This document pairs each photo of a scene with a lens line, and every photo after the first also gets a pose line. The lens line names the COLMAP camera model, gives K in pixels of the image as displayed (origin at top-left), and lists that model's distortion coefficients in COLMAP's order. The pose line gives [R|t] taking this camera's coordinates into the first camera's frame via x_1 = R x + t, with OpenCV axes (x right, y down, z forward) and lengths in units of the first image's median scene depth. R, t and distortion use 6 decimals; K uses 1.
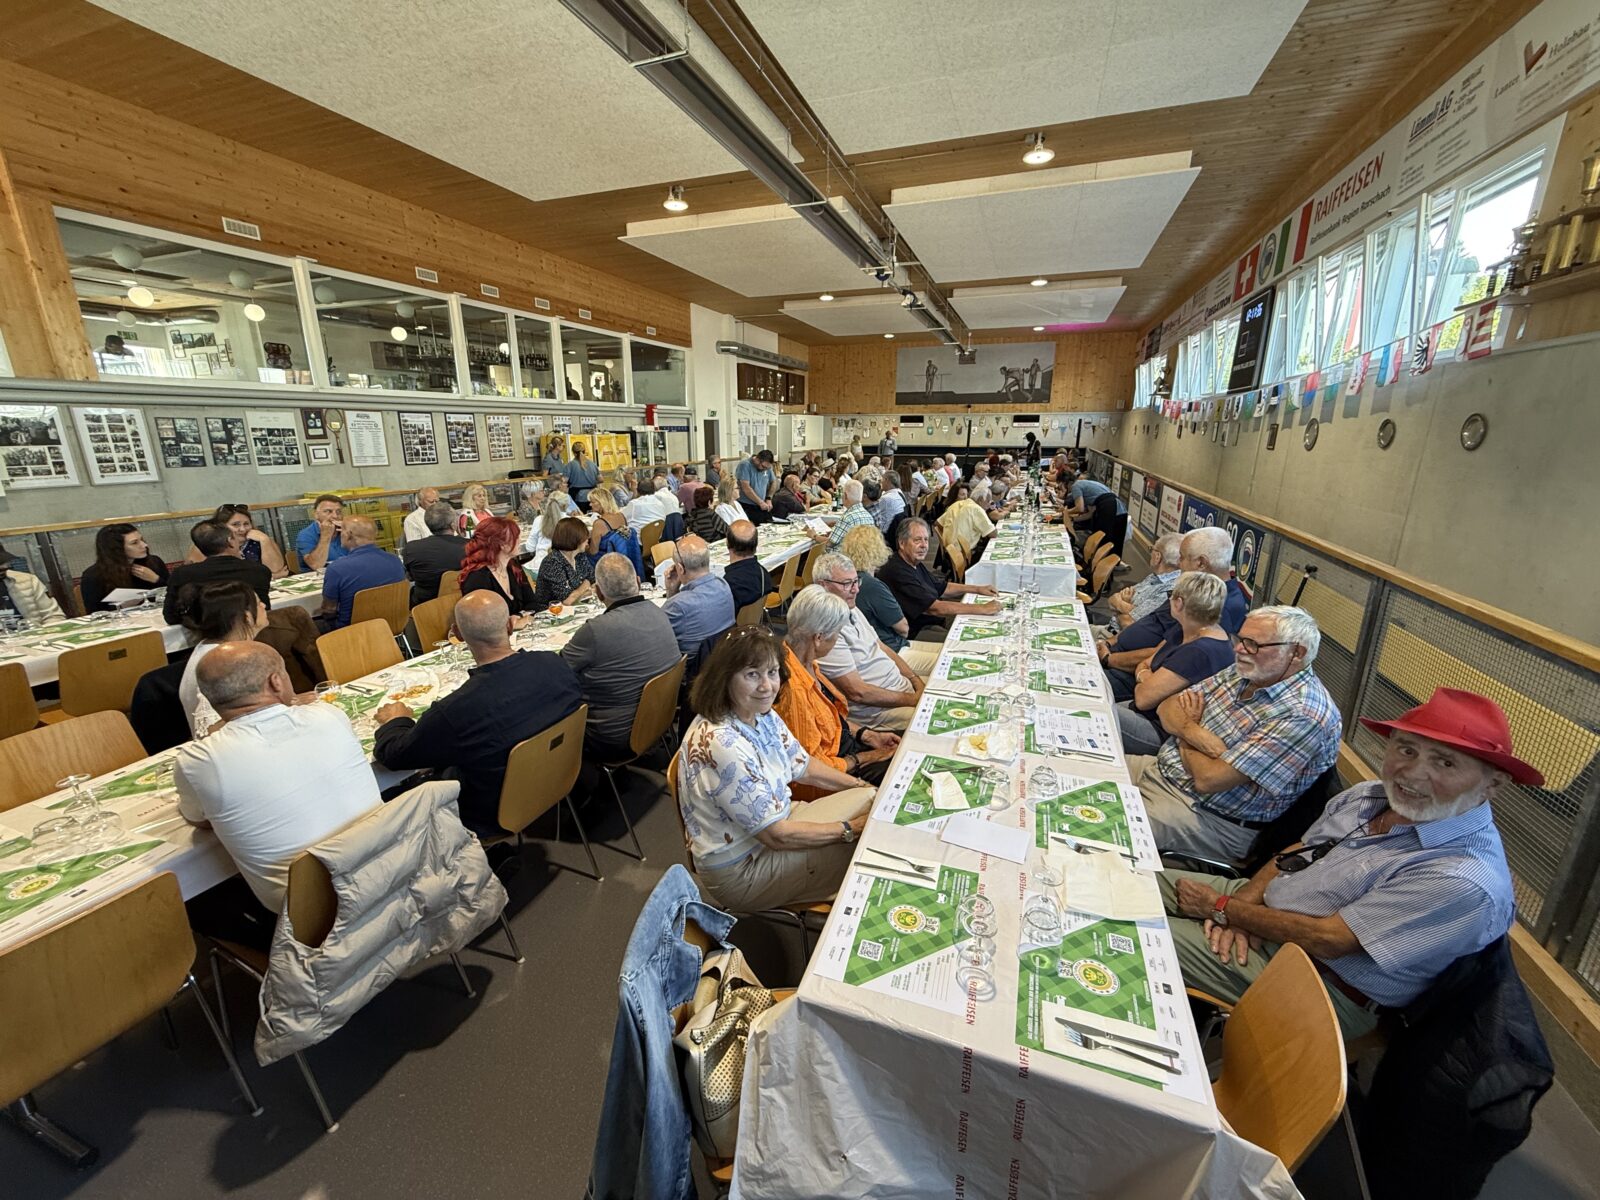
lens RADIAL K [[637.9, 0, 787.7], [0, 637.9, 593.8], [0, 0, 1]] dist [-0.005681, 0.001176]
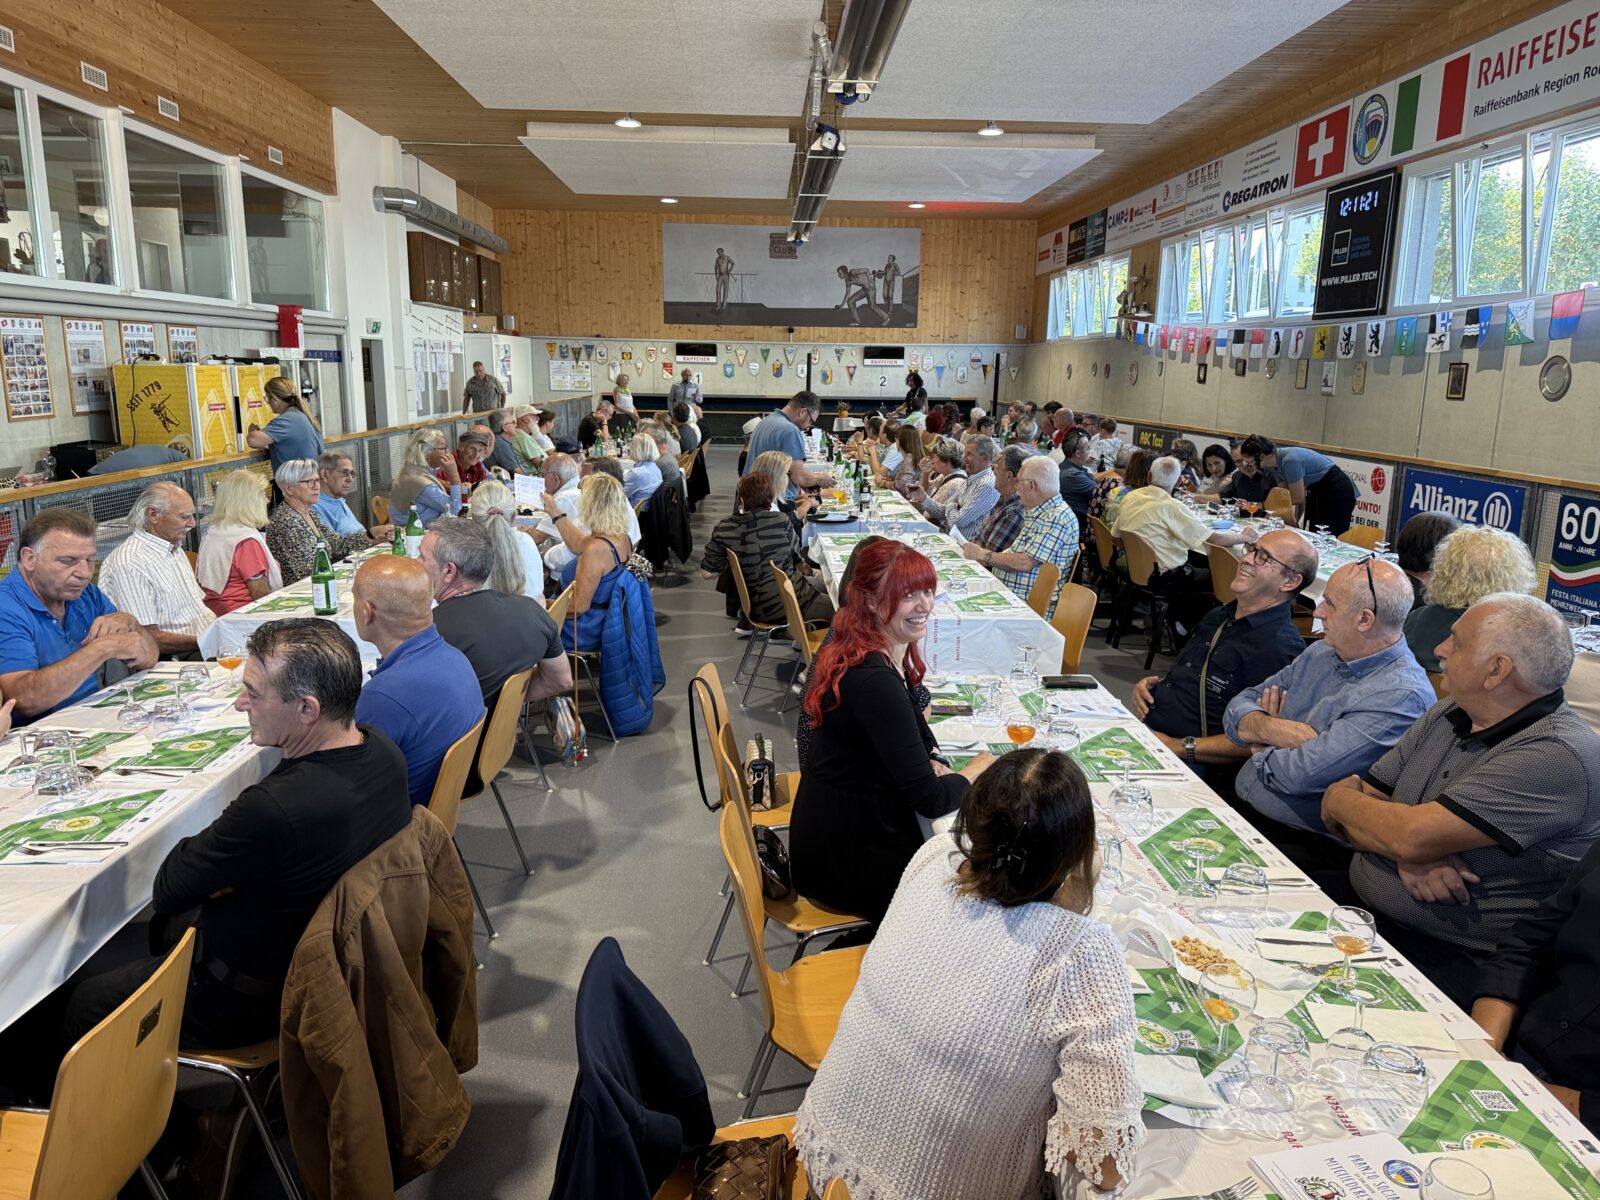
lens RADIAL K [[1122.8, 0, 805.0], [0, 1122.8, 610.5], [0, 0, 1]] dist [0.019052, -0.036652]
pose [[0.923054, -0.066609, 0.378861, -0.156160], [0.081761, 0.996362, -0.024026, -0.011069], [-0.375882, 0.053154, 0.925142, 0.059982]]
